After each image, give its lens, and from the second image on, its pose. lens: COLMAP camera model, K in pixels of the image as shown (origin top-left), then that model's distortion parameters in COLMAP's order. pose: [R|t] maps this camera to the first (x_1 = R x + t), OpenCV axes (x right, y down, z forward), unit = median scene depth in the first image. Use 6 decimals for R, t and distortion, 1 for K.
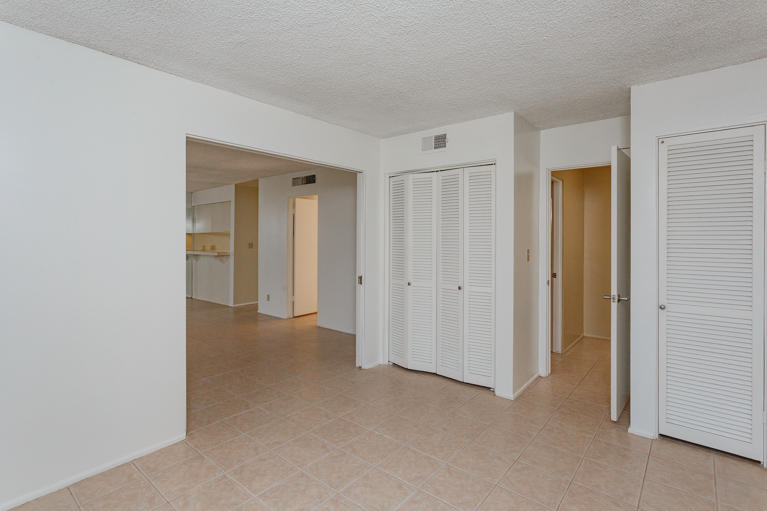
lens RADIAL K [[386.6, 0, 367.4], [0, 386.6, 235.7], [0, 0, 1]] dist [0.019175, 0.000462]
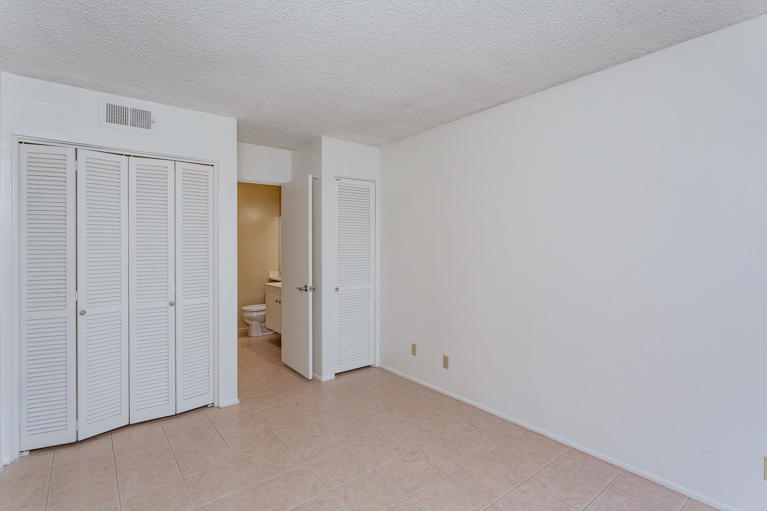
lens RADIAL K [[382.7, 0, 379.6], [0, 382.7, 246.1], [0, 0, 1]] dist [0.001135, 0.000592]
pose [[0.195478, -0.009202, 0.980665, -0.520773], [-0.002424, 0.999948, 0.009867, 0.000441], [-0.980705, -0.004306, 0.195446, 0.433040]]
